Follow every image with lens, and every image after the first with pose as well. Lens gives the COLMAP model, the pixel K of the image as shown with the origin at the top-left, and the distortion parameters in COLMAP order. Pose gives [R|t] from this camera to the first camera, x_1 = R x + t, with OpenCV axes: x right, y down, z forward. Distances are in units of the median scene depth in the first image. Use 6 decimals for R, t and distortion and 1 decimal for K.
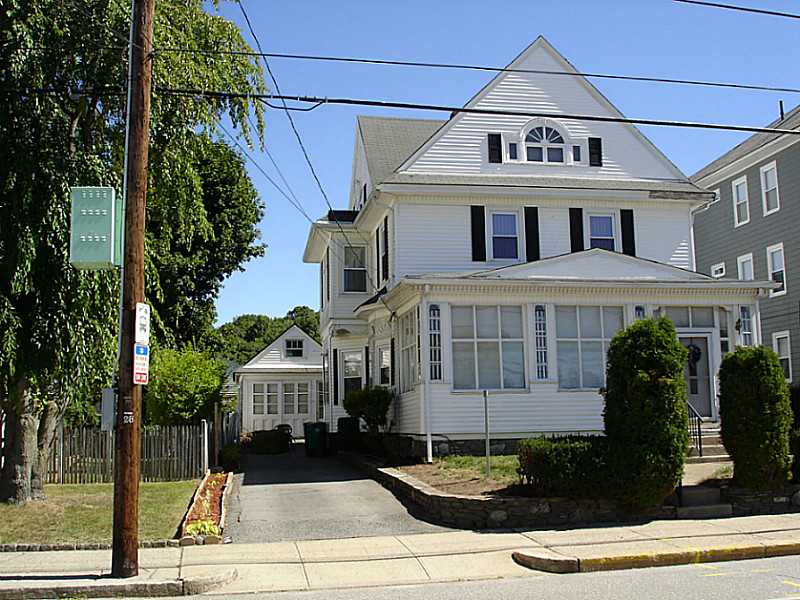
lens RADIAL K [[913.7, 0, 399.6], [0, 913.7, 294.3], [0, 0, 1]] dist [-0.096707, 0.000000]
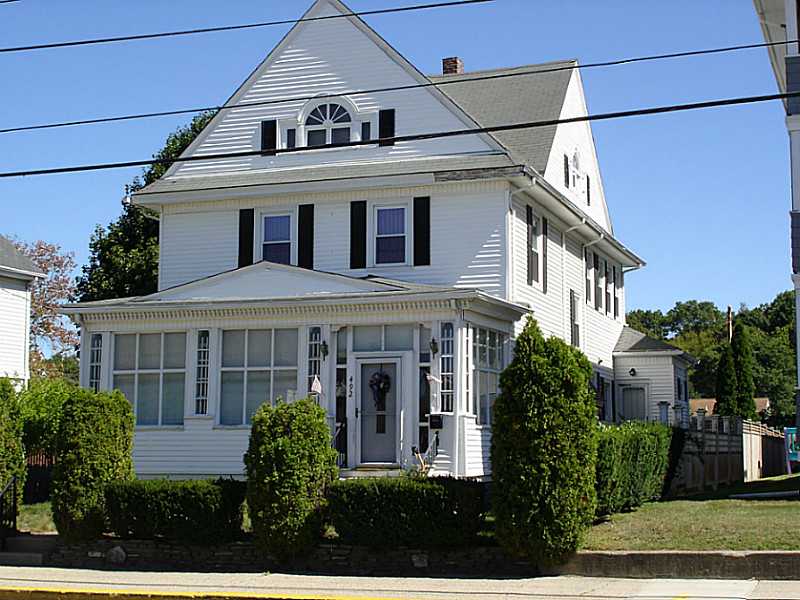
lens RADIAL K [[1341.9, 0, 401.2], [0, 1341.9, 300.4], [0, 0, 1]] dist [-0.045526, 0.000000]
pose [[0.872698, -0.039743, -0.486640, 0.815315], [0.054214, 0.998406, 0.015686, -0.023206], [0.485240, -0.040072, 0.873462, -0.033215]]
